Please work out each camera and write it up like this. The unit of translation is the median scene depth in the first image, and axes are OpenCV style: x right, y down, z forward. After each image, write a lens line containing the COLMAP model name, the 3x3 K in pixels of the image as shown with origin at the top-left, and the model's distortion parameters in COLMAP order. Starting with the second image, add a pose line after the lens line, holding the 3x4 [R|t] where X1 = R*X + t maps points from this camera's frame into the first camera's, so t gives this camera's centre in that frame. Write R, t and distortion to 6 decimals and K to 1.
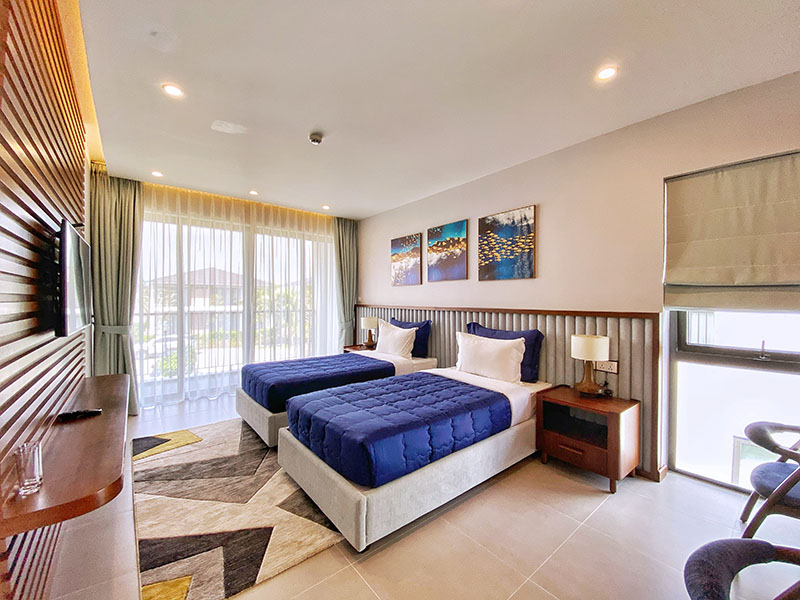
lens RADIAL K [[328.0, 0, 401.1], [0, 328.0, 301.1], [0, 0, 1]] dist [-0.000845, -0.000555]
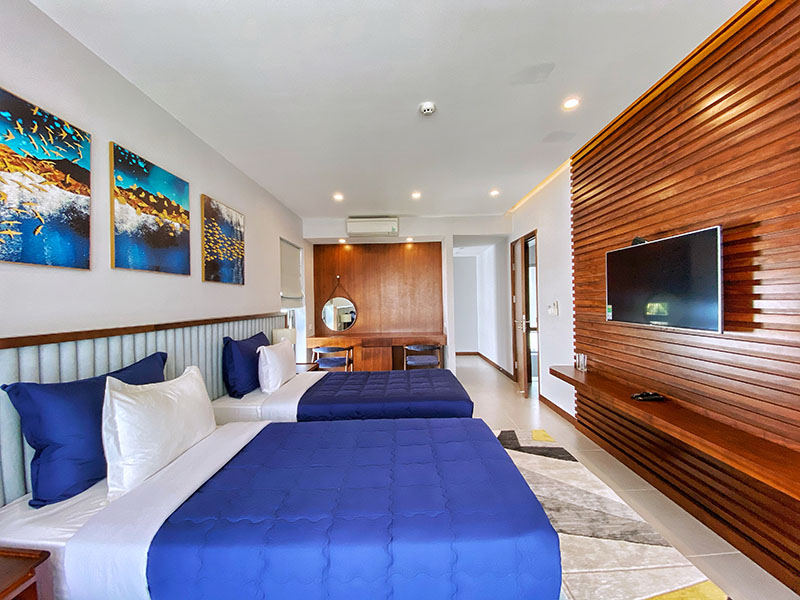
lens RADIAL K [[321.8, 0, 401.1], [0, 321.8, 301.8], [0, 0, 1]] dist [0.026855, -0.019722]
pose [[-0.758552, 0.039431, 0.650419, -0.511646], [0.052989, 0.998594, 0.001260, 0.004593], [-0.649455, 0.035421, -0.759575, 1.197304]]
